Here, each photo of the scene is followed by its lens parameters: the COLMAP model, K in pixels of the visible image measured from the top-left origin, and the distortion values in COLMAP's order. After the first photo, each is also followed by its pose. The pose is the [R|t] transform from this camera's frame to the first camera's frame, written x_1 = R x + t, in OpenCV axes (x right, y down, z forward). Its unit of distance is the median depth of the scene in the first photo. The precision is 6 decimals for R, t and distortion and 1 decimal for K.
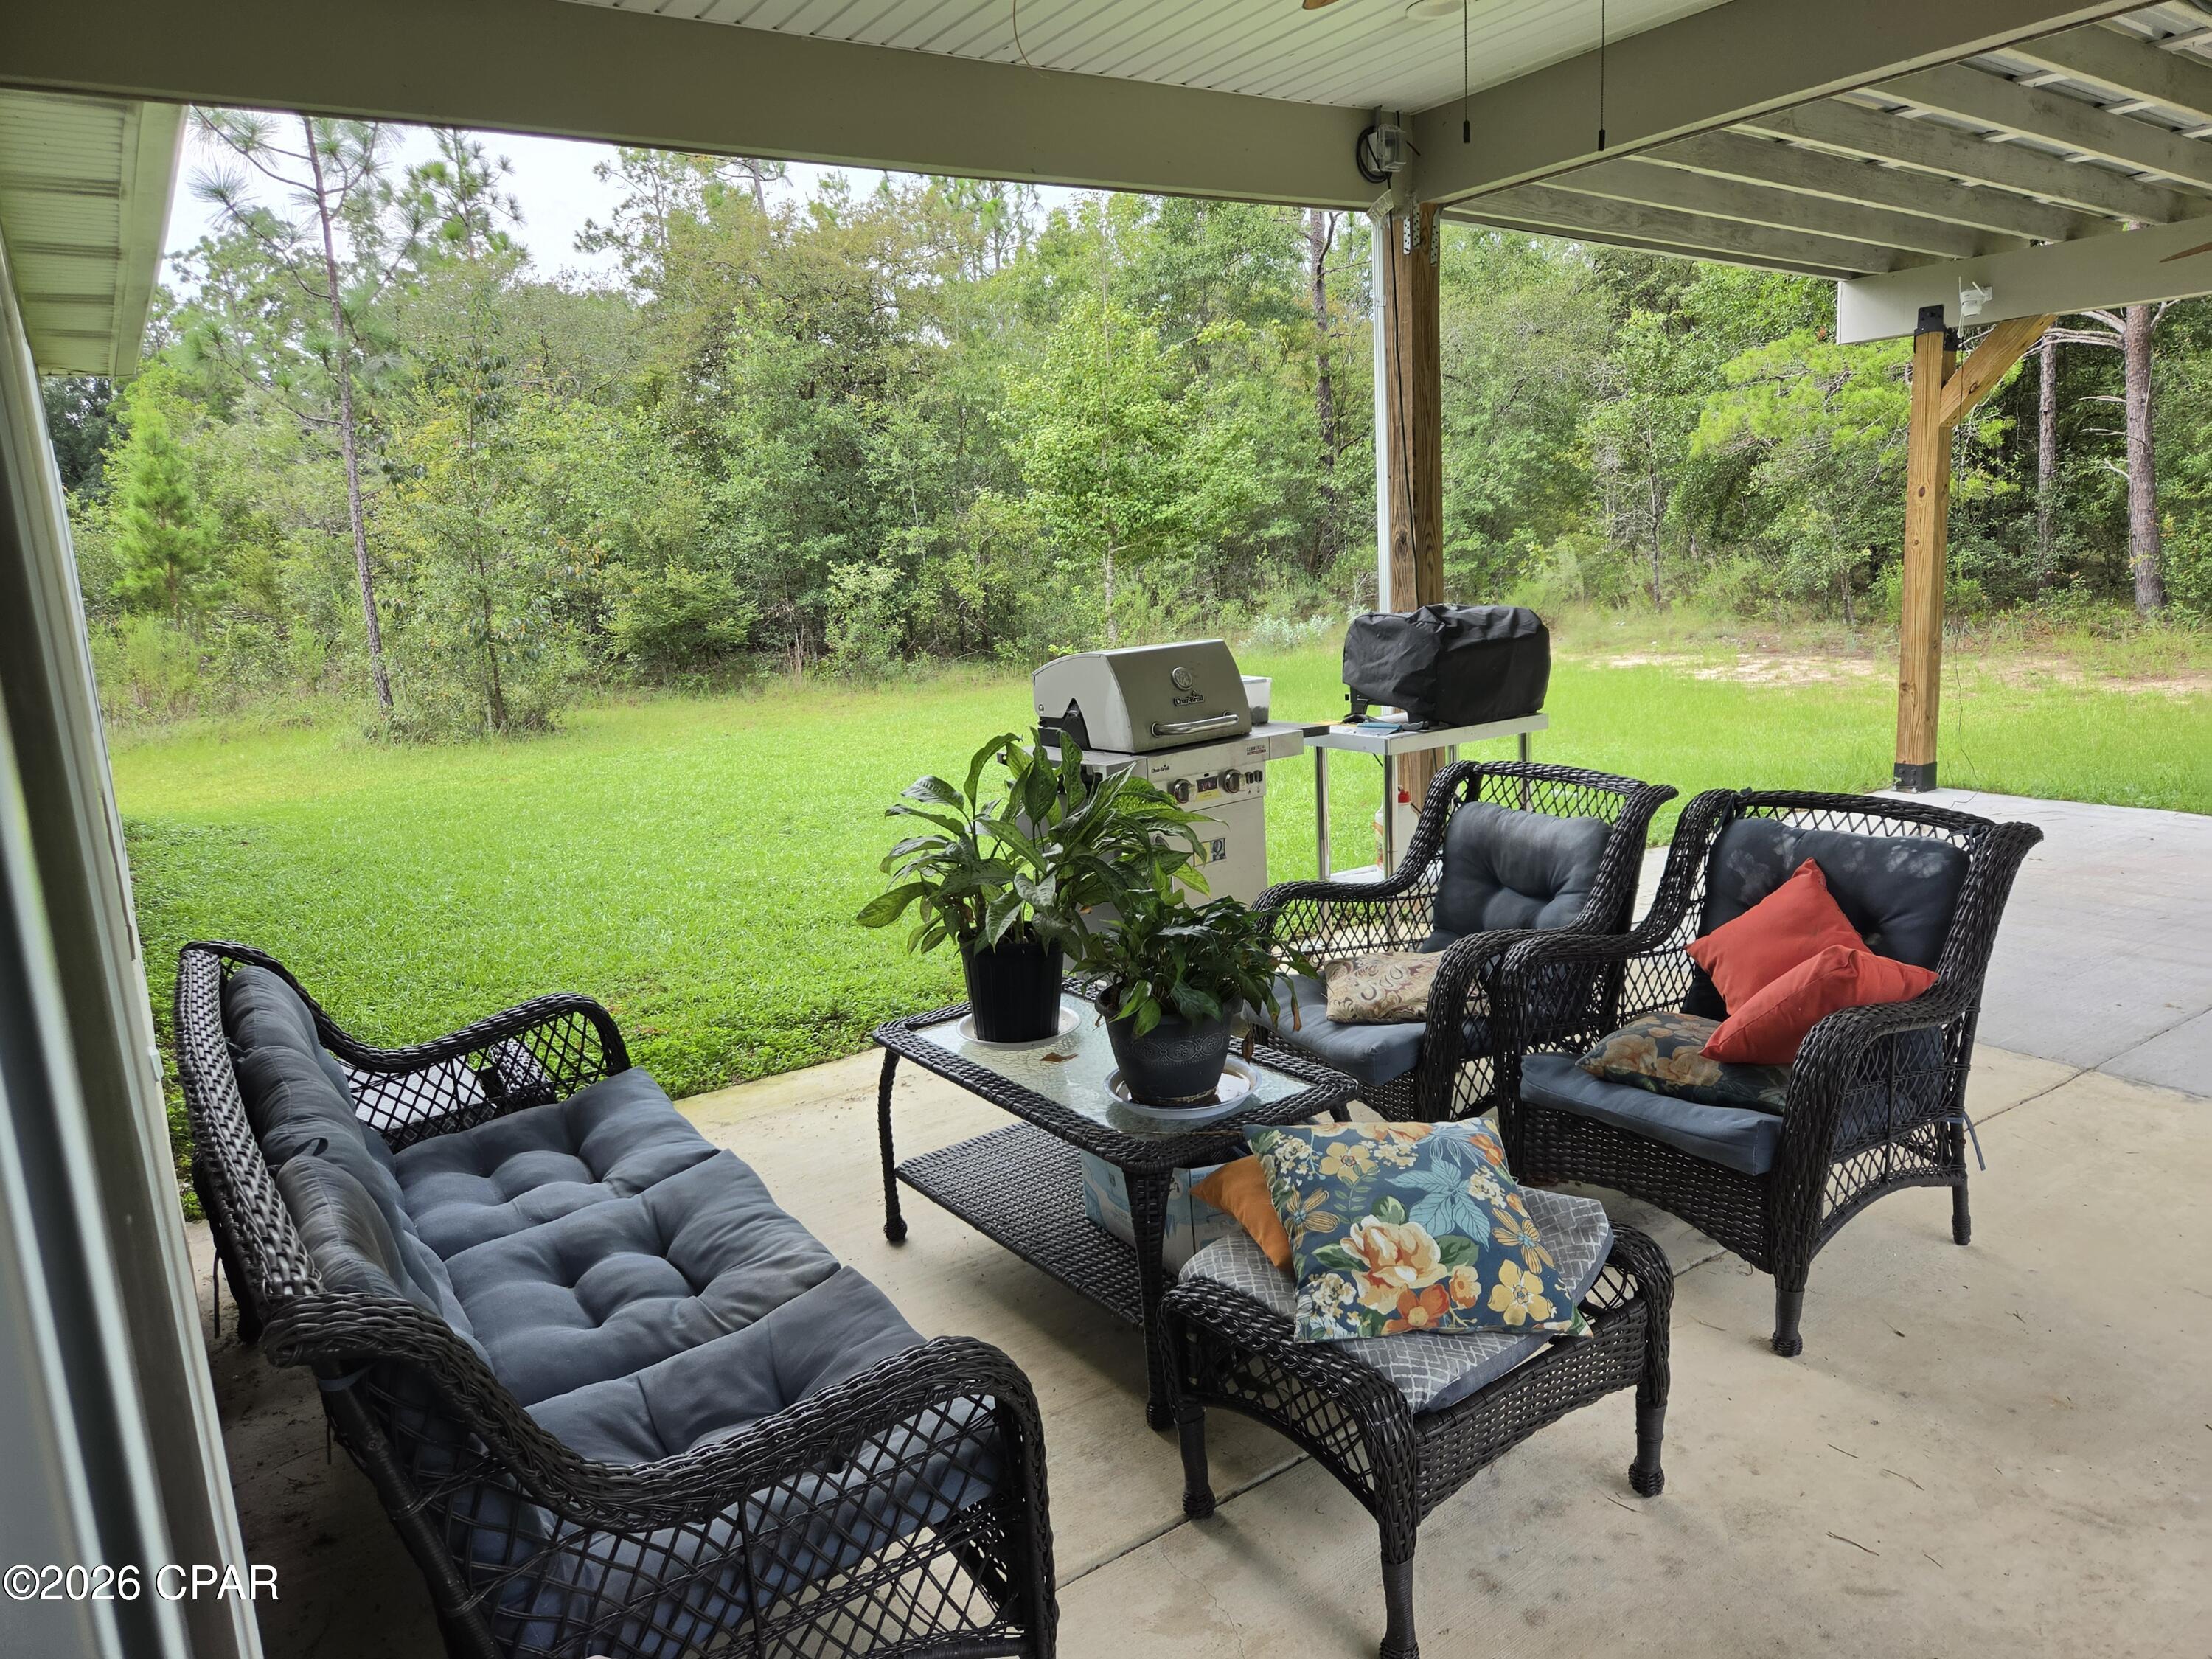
lens RADIAL K [[1512.1, 0, 1106.8], [0, 1512.1, 813.3], [0, 0, 1]] dist [0.072278, -0.057245]
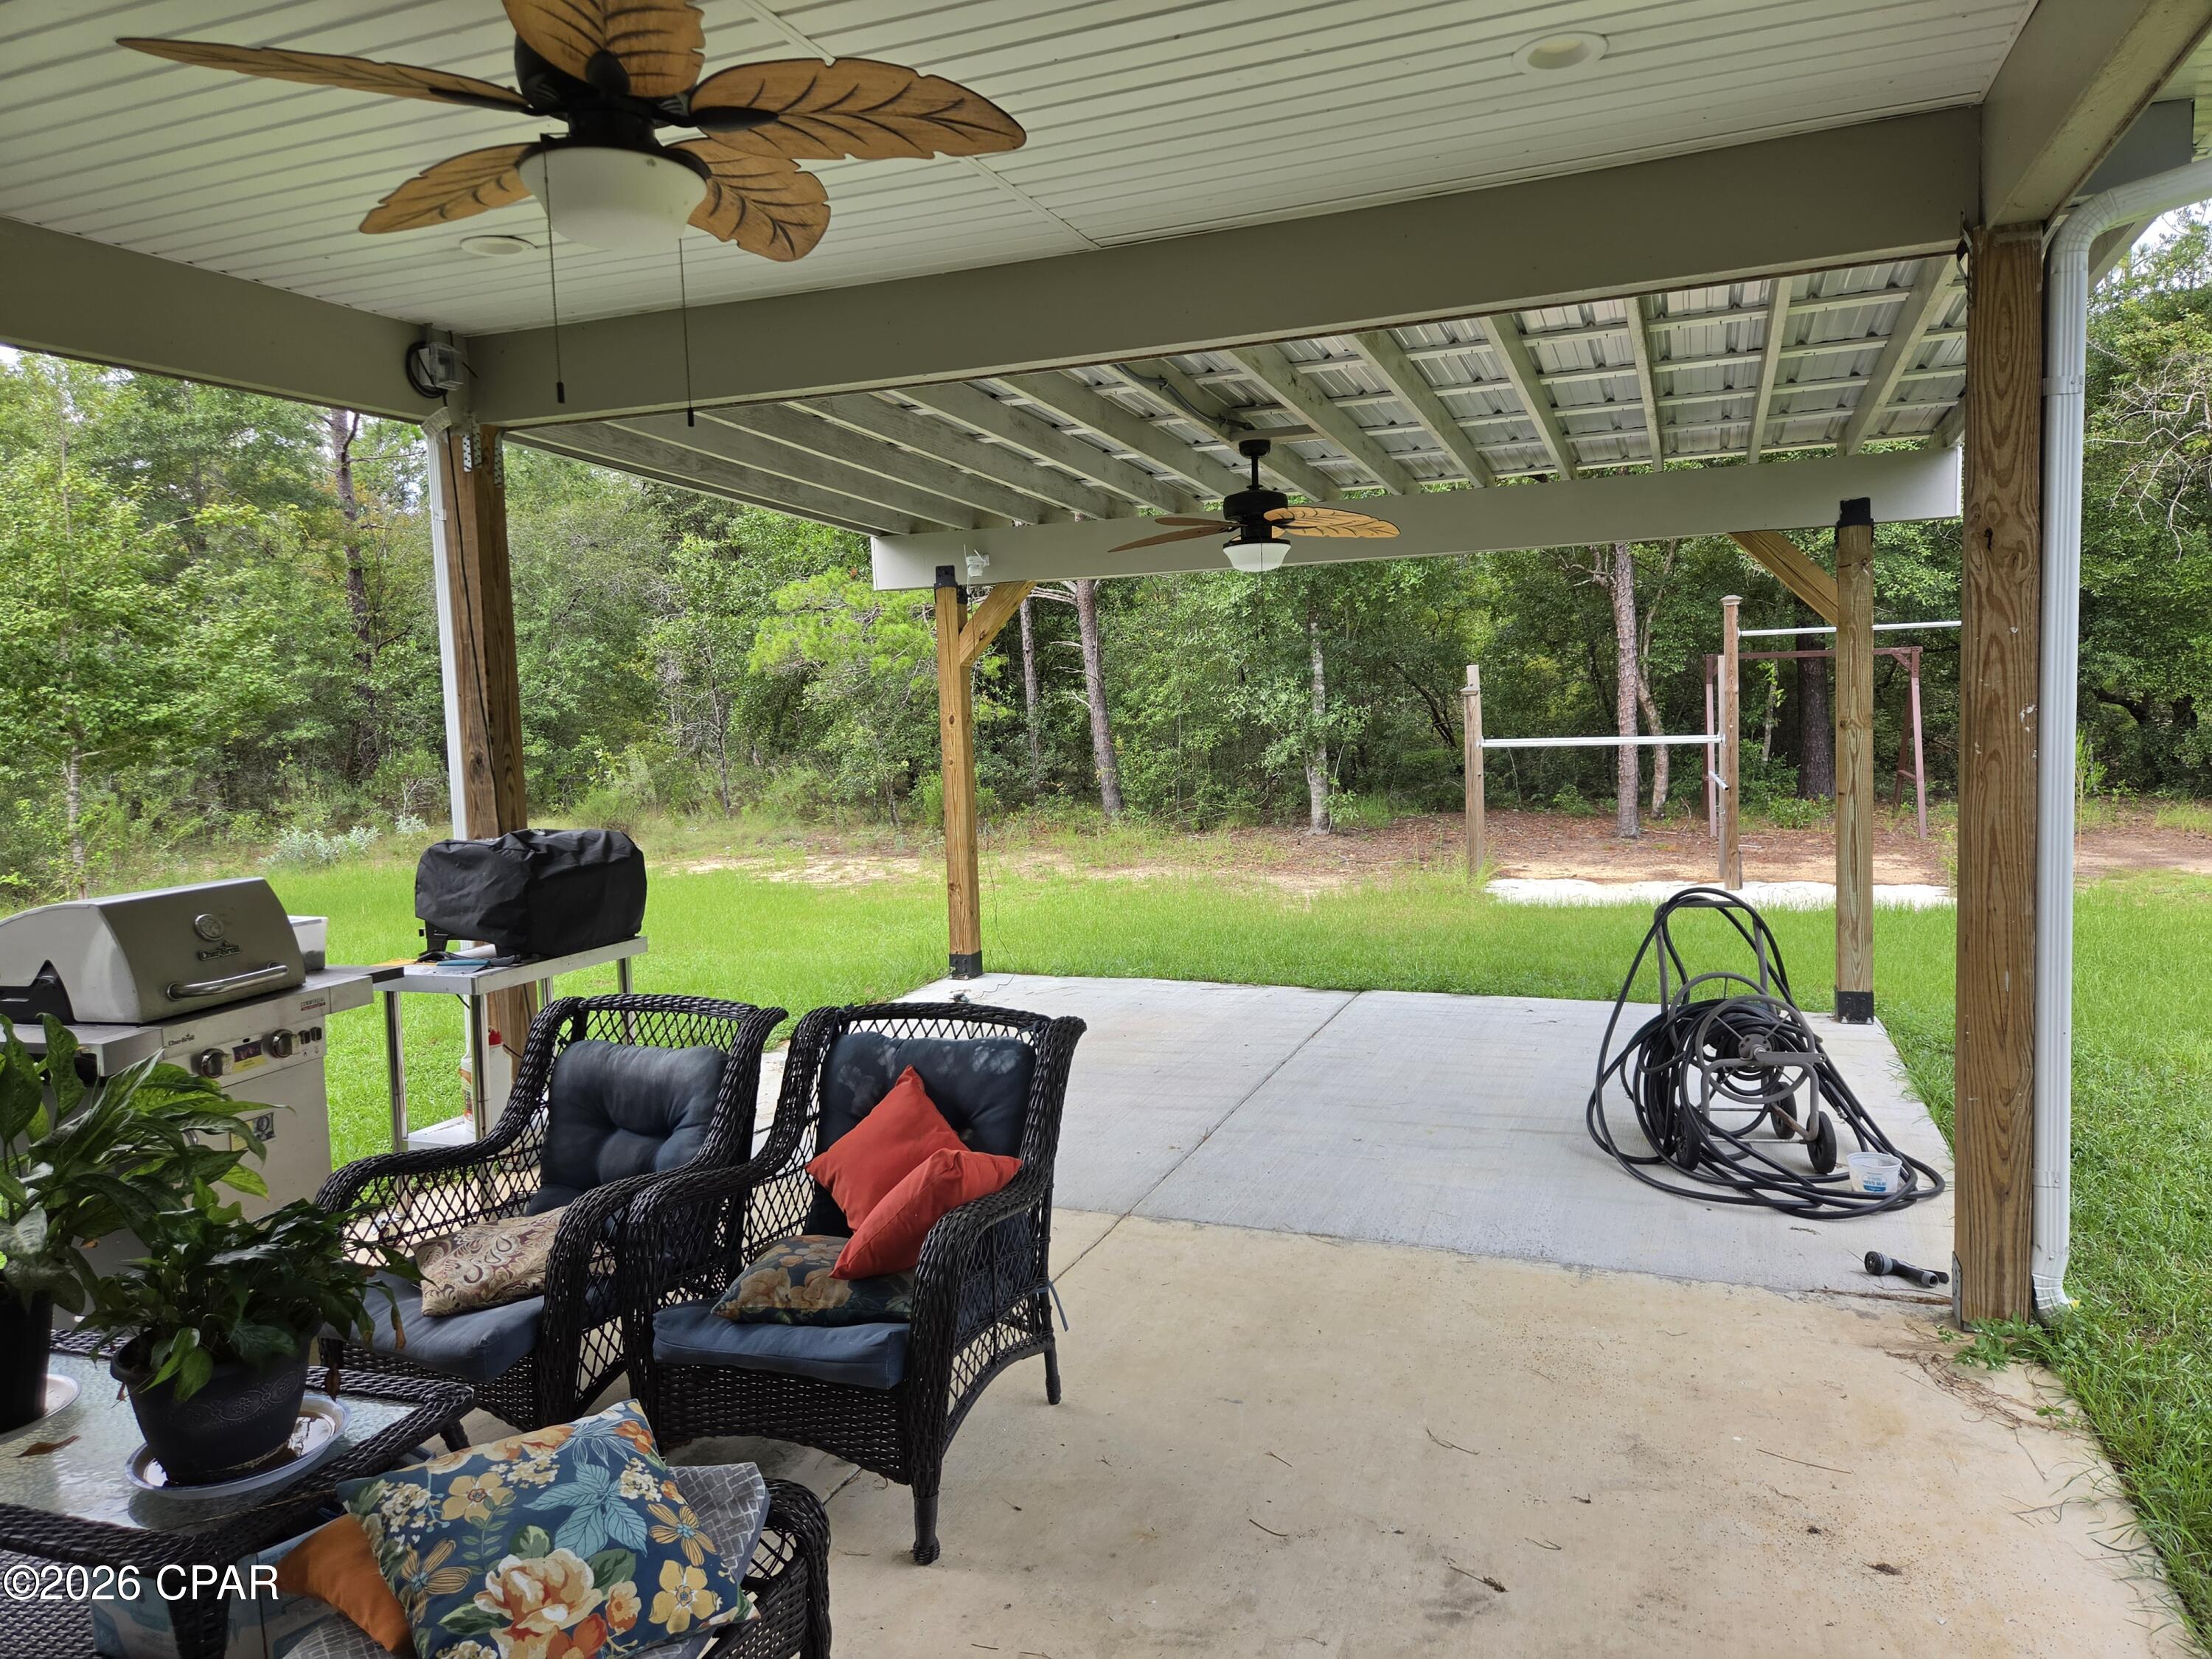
lens RADIAL K [[1511.3, 0, 1134.5], [0, 1511.3, 790.9], [0, 0, 1]] dist [0.063670, -0.050273]
pose [[0.819415, -0.010752, 0.573100, -0.006033], [0.093246, 0.989006, -0.114767, -0.006312], [-0.565566, 0.147481, 0.811409, 0.002113]]
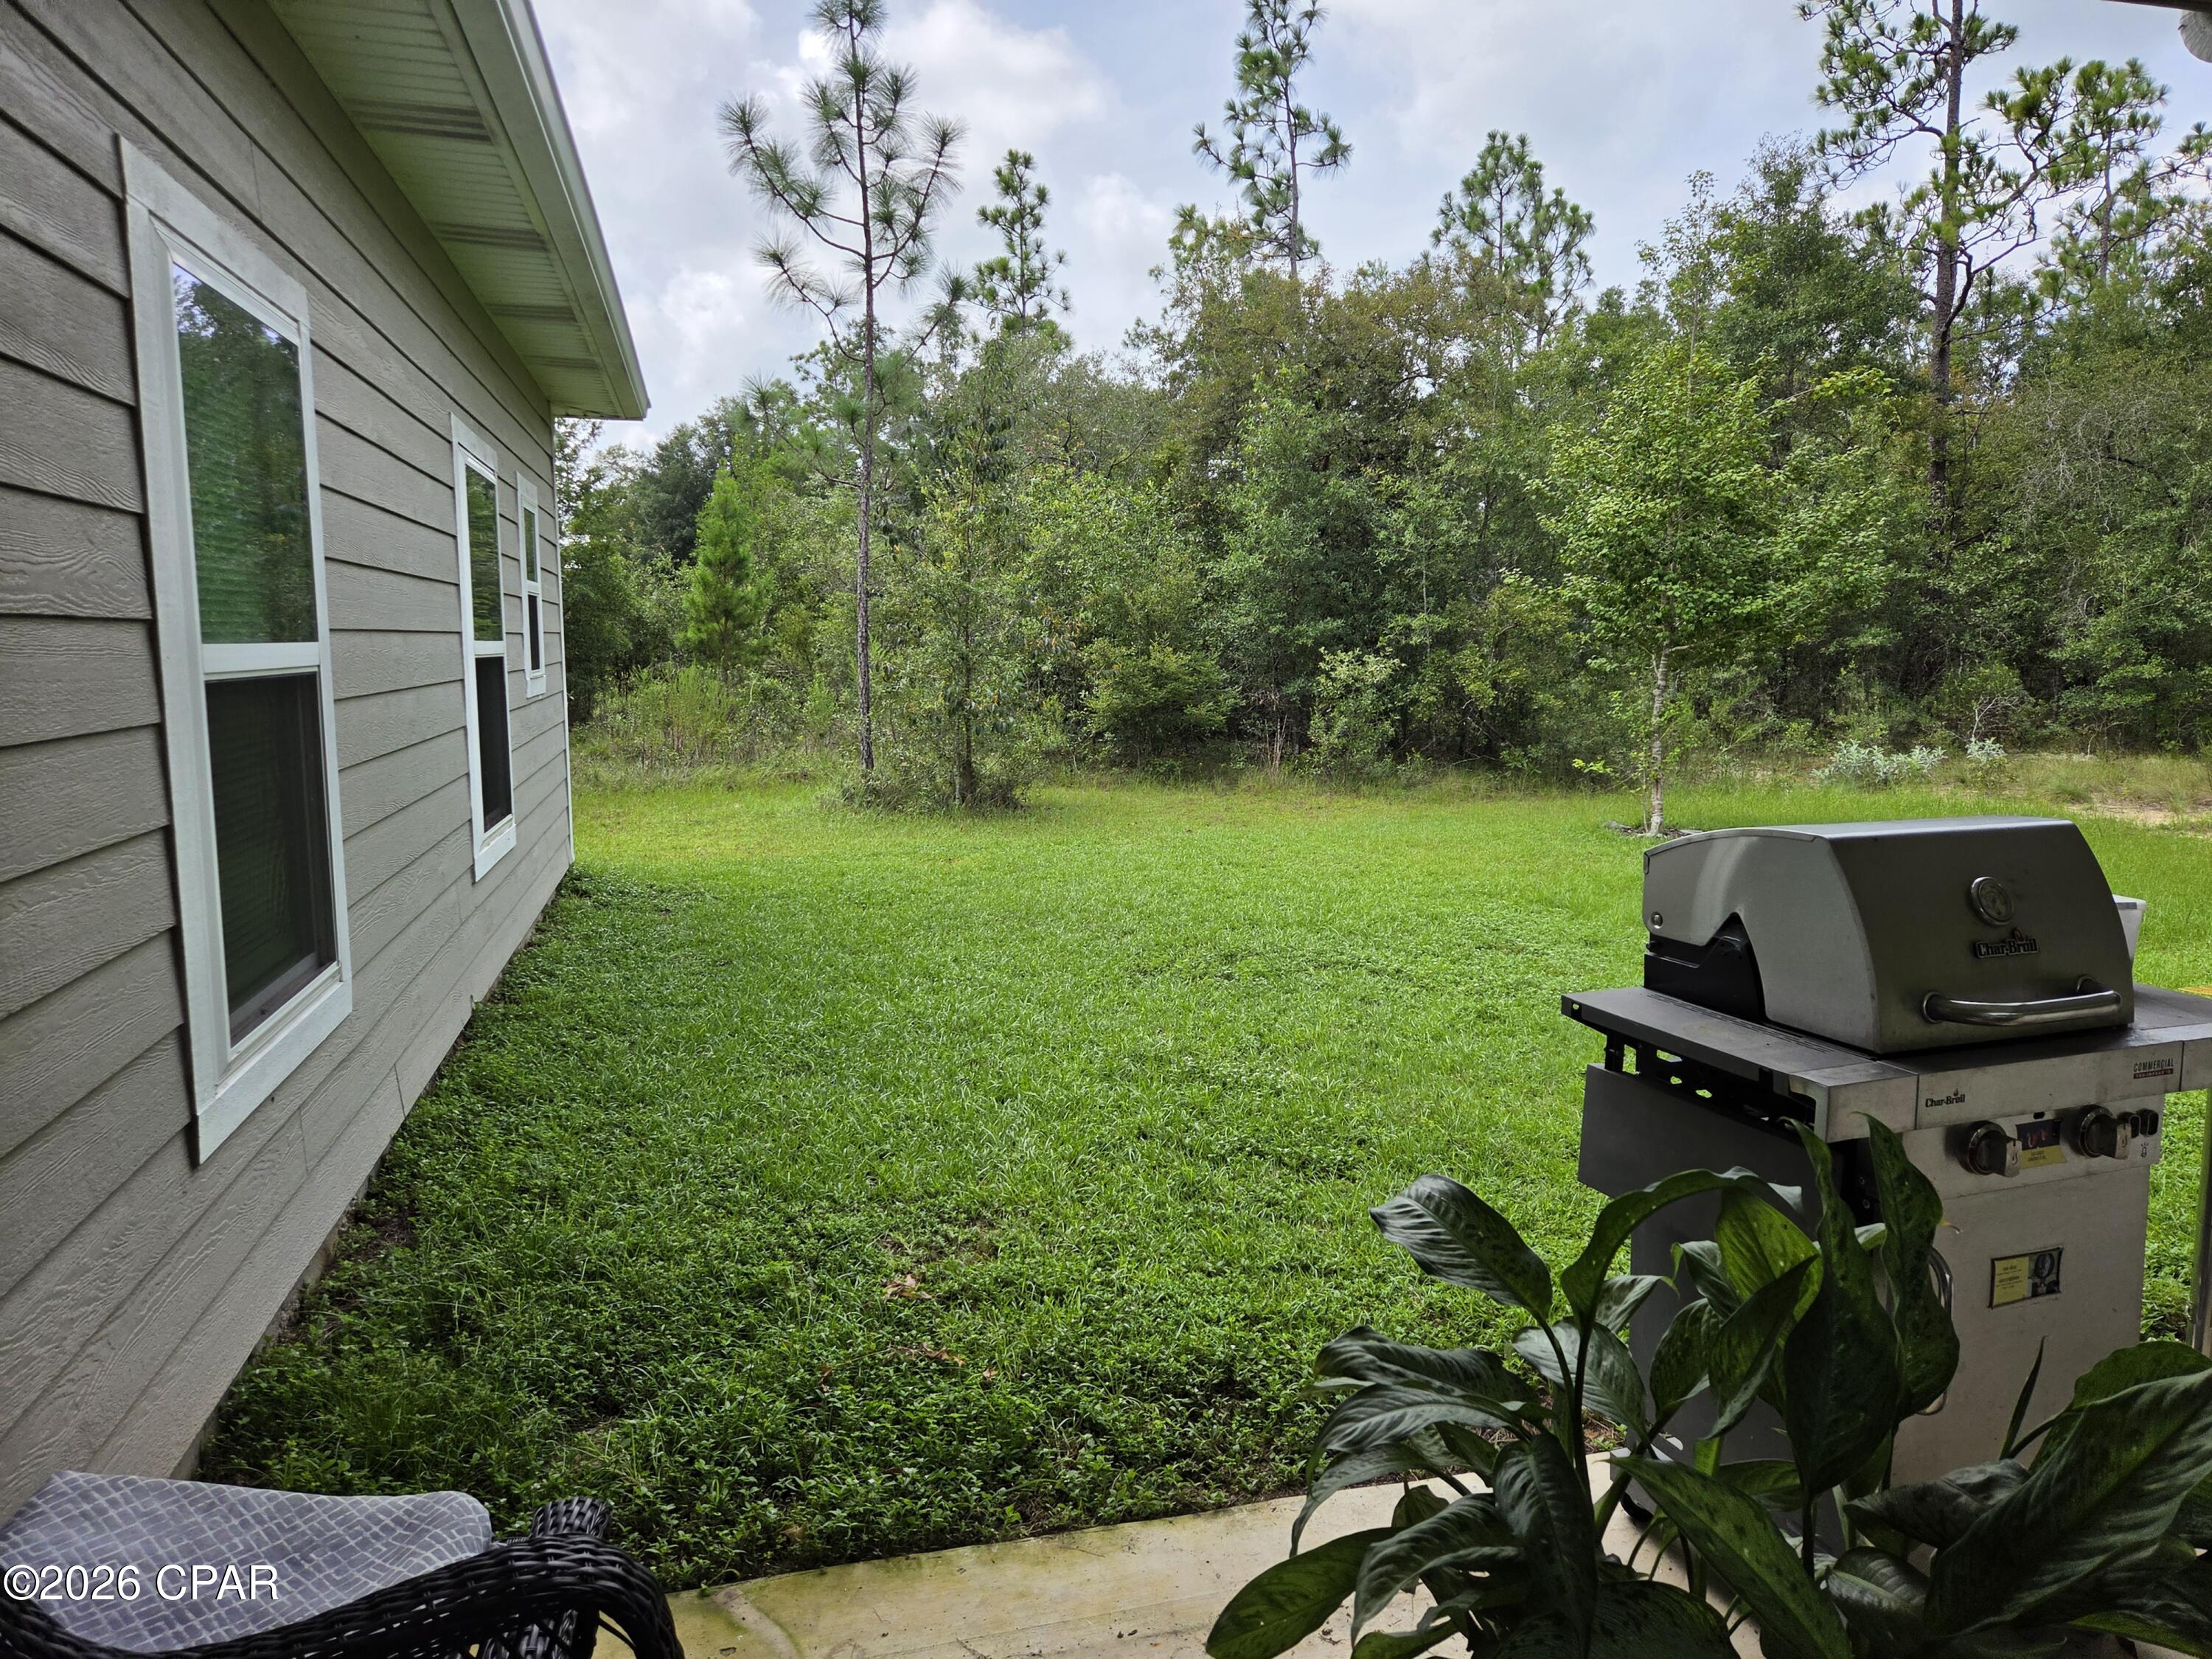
lens RADIAL K [[1492.0, 0, 1120.1], [0, 1492.0, 838.0], [0, 0, 1]] dist [0.080775, -0.104016]
pose [[0.948898, 0.095229, -0.300873, -0.024241], [-0.107685, 0.993869, -0.025051, -0.023416], [0.296643, 0.056170, 0.953335, 0.161022]]
